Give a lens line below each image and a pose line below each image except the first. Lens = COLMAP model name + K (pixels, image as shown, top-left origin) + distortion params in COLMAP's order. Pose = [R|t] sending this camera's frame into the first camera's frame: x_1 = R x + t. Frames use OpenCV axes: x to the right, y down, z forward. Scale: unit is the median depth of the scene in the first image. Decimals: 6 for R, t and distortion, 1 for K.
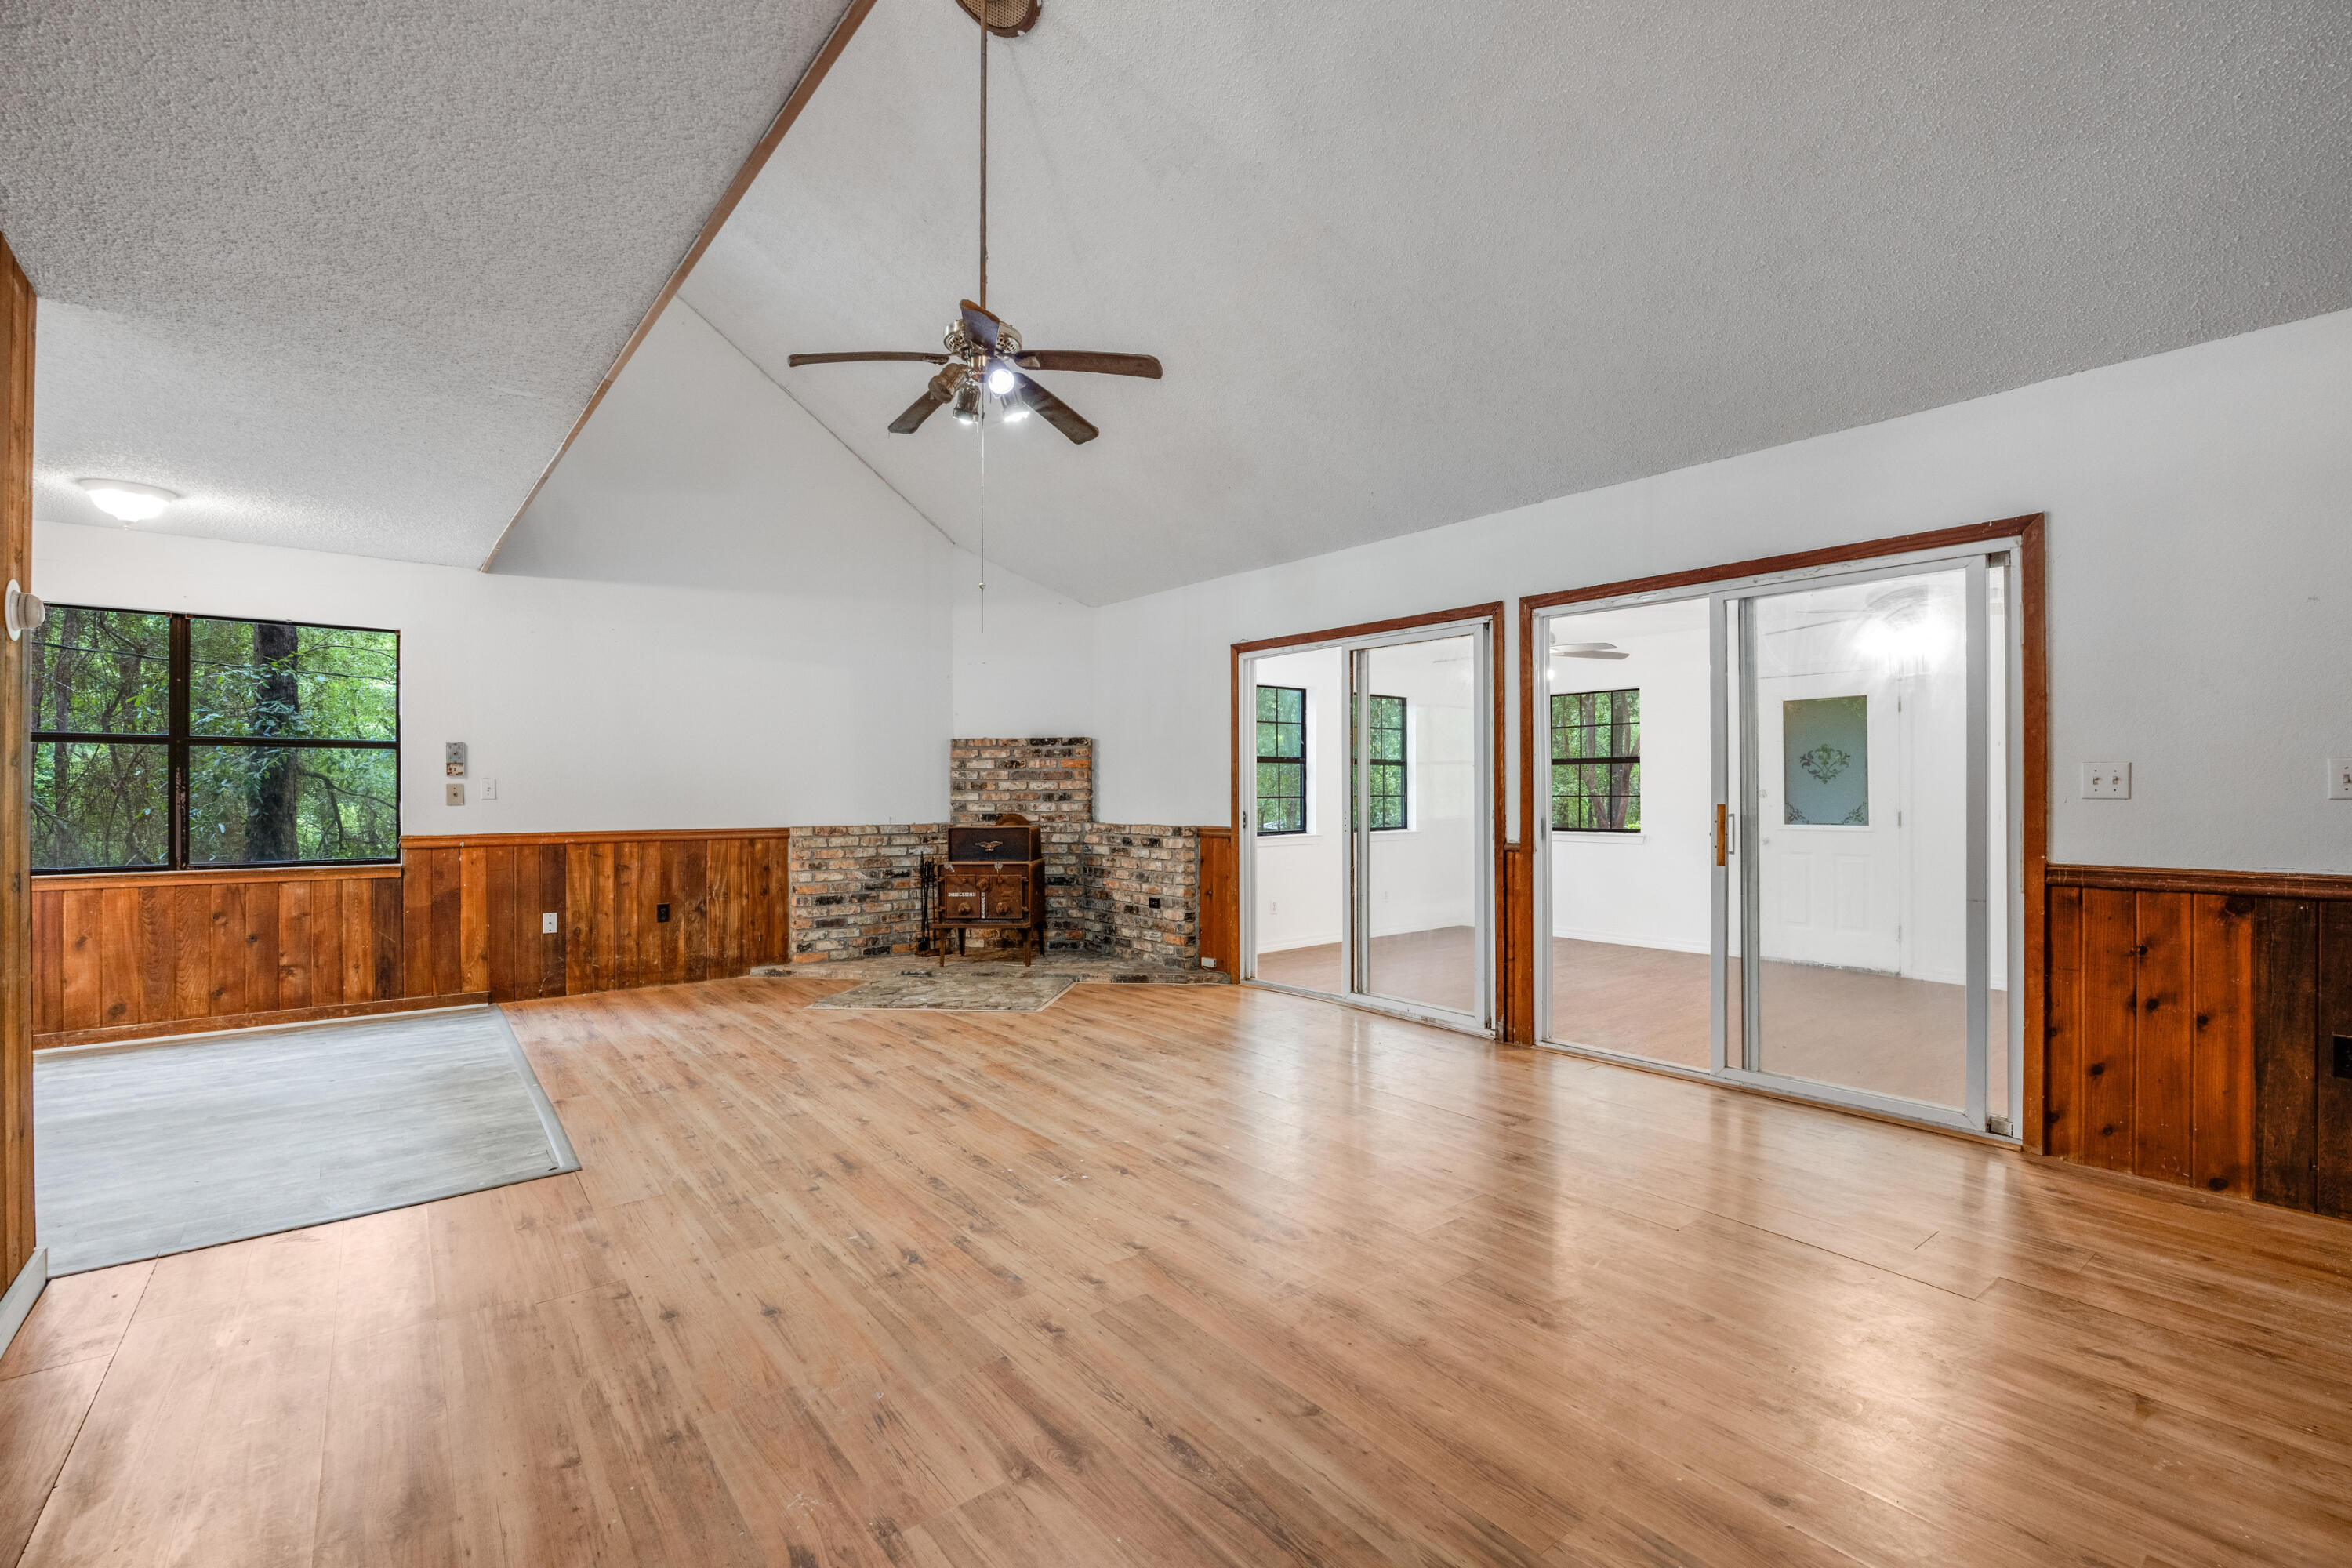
lens RADIAL K [[1031.2, 0, 1160.7], [0, 1031.2, 793.1], [0, 0, 1]] dist [-0.004338, -0.000219]
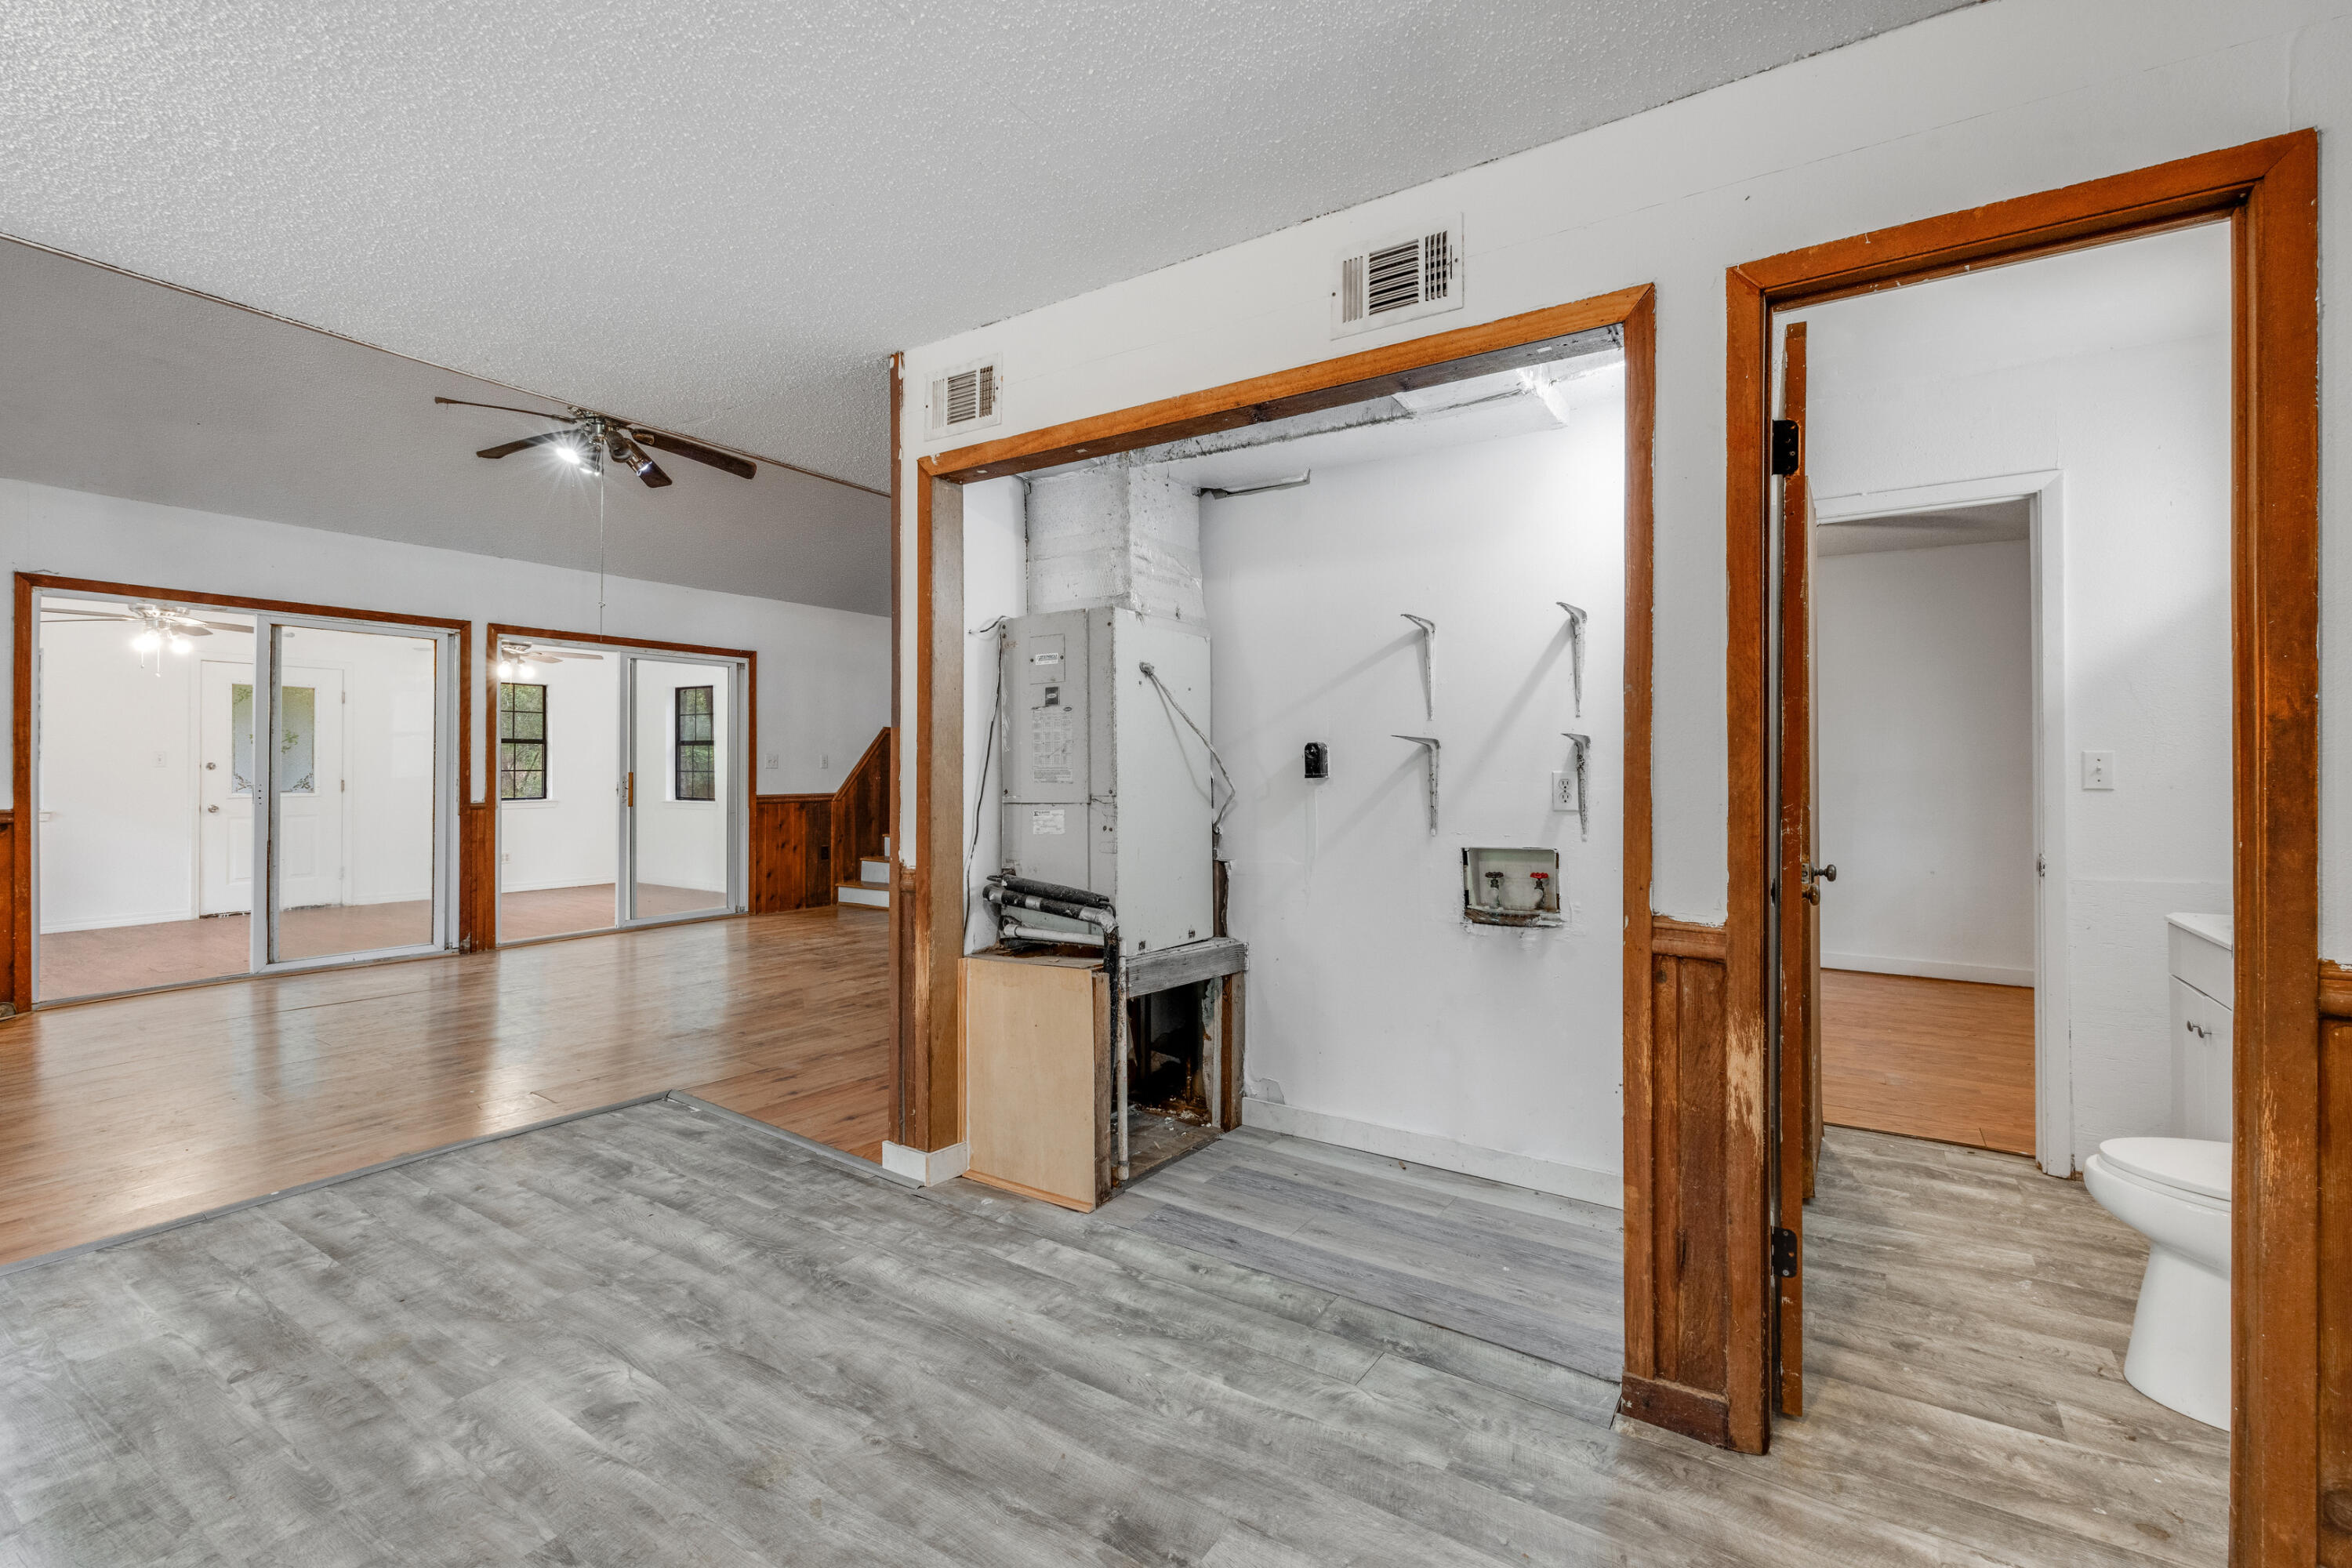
lens RADIAL K [[1031.2, 0, 1214.4], [0, 1031.2, 764.6], [0, 0, 1]] dist [-0.004338, -0.000219]
pose [[-0.340569, 0.002370, 0.940217, -1.278459], [0.000581, 0.999997, -0.002310, 0.001757], [-0.940219, -0.000241, -0.340569, 0.565409]]
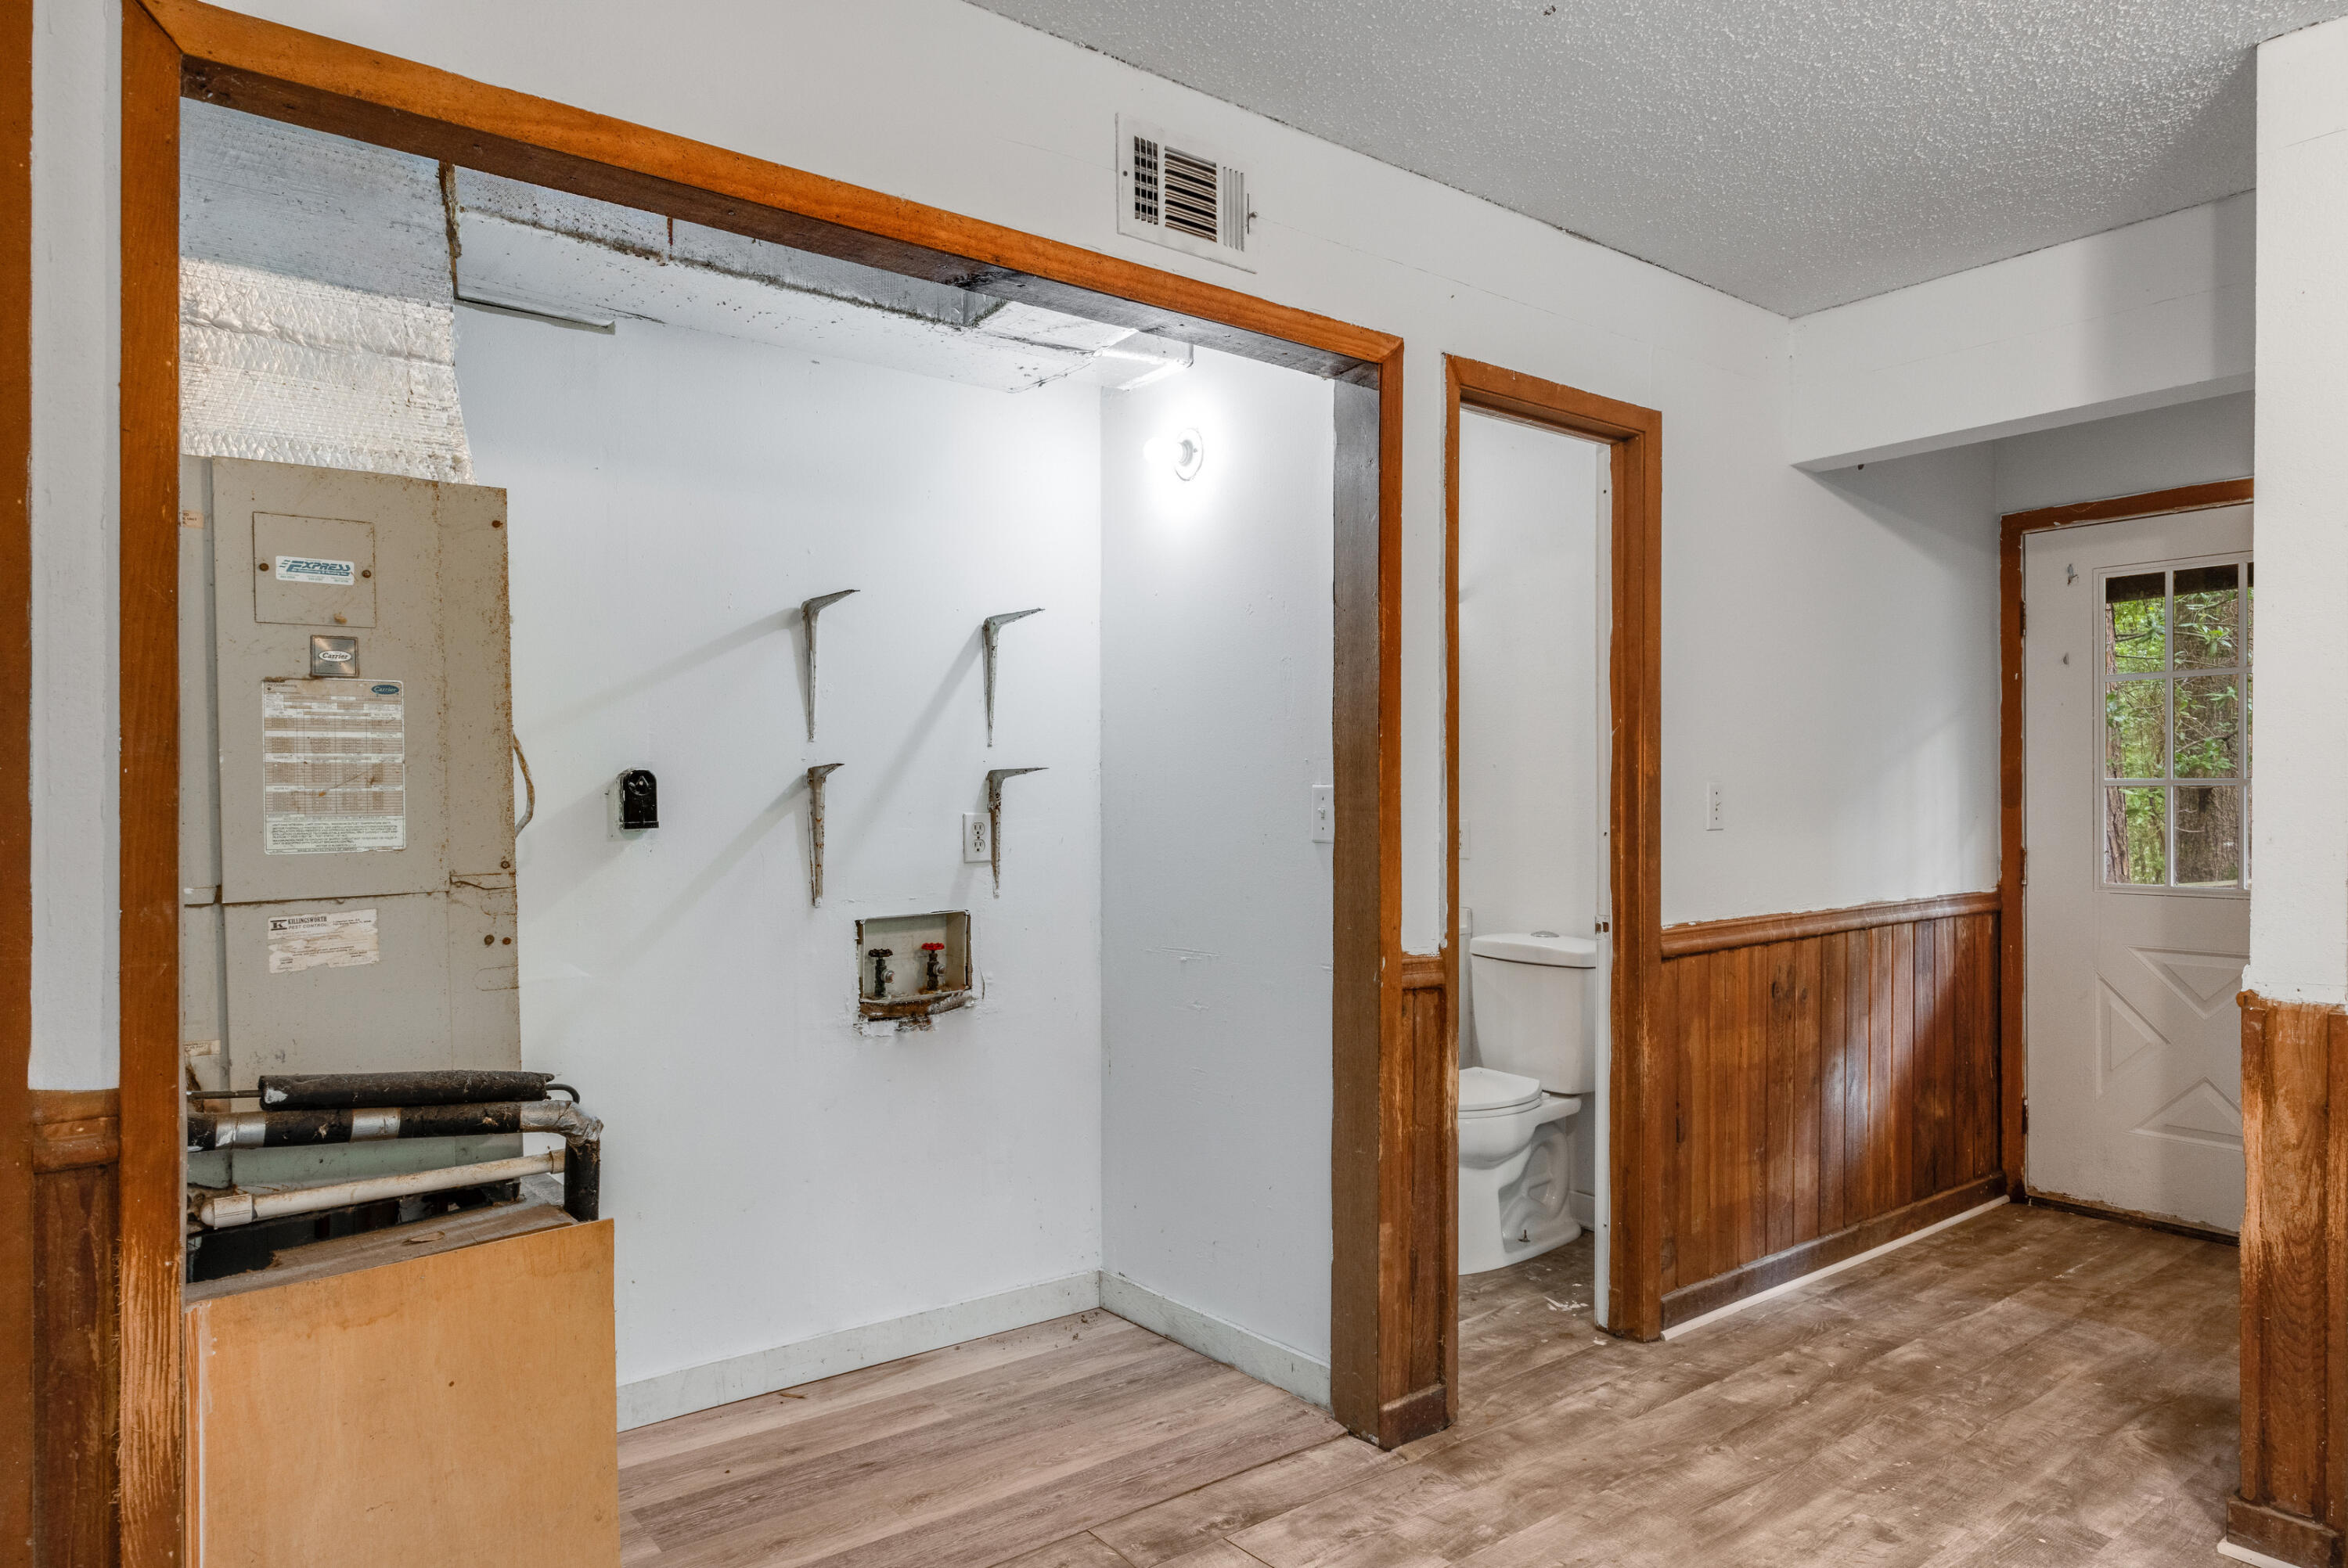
lens RADIAL K [[1377.9, 0, 1178.7], [0, 1377.9, 805.1], [0, 0, 1]] dist [0.004239, -0.003240]
pose [[-0.999953, 0.001880, 0.009515, -0.863680], [0.001950, 0.999971, 0.007304, -0.004093], [-0.009501, 0.007323, -0.999928, 0.829724]]
